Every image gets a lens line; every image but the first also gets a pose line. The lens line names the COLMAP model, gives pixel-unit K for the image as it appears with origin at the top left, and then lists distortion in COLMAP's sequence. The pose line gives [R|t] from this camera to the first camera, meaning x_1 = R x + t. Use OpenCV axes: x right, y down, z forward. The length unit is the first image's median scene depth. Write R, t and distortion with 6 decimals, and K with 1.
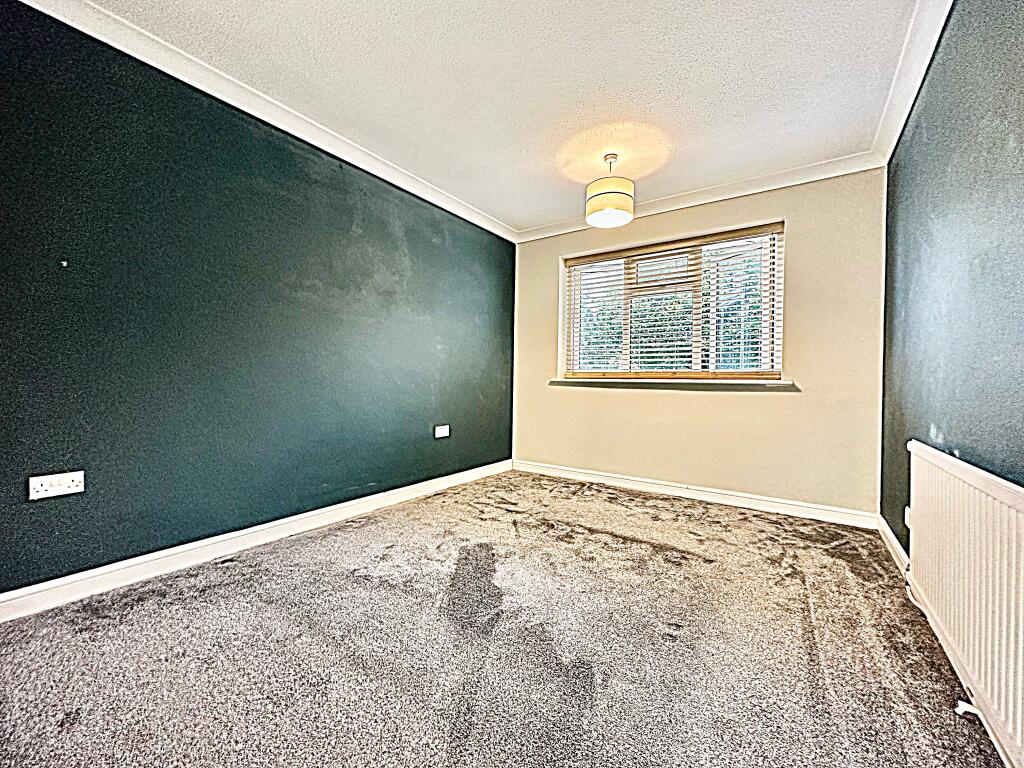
lens RADIAL K [[409.7, 0, 511.1], [0, 409.7, 381.0], [0, 0, 1]] dist [-0.002156, -0.000015]
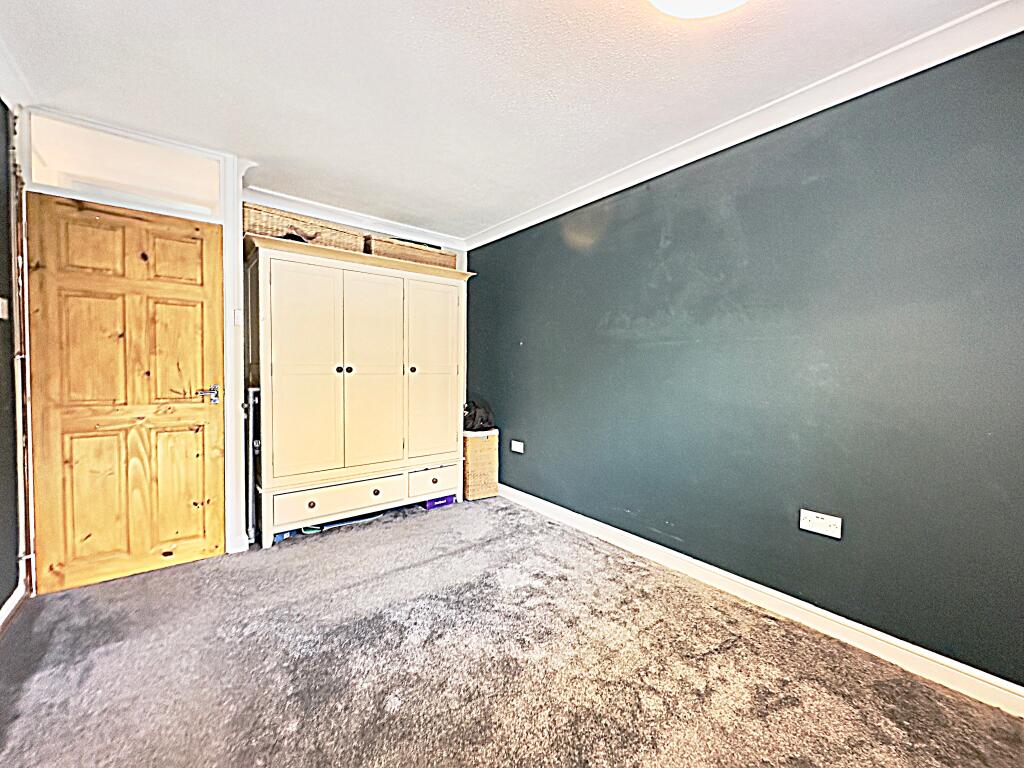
lens RADIAL K [[409.7, 0, 510.9], [0, 409.7, 382.4], [0, 0, 1]] dist [-0.002156, -0.000015]
pose [[-0.299723, 0.020114, -0.953814, 0.585423], [-0.017252, 0.999500, 0.026498, -0.089057], [0.953870, 0.024397, -0.299226, 0.968511]]
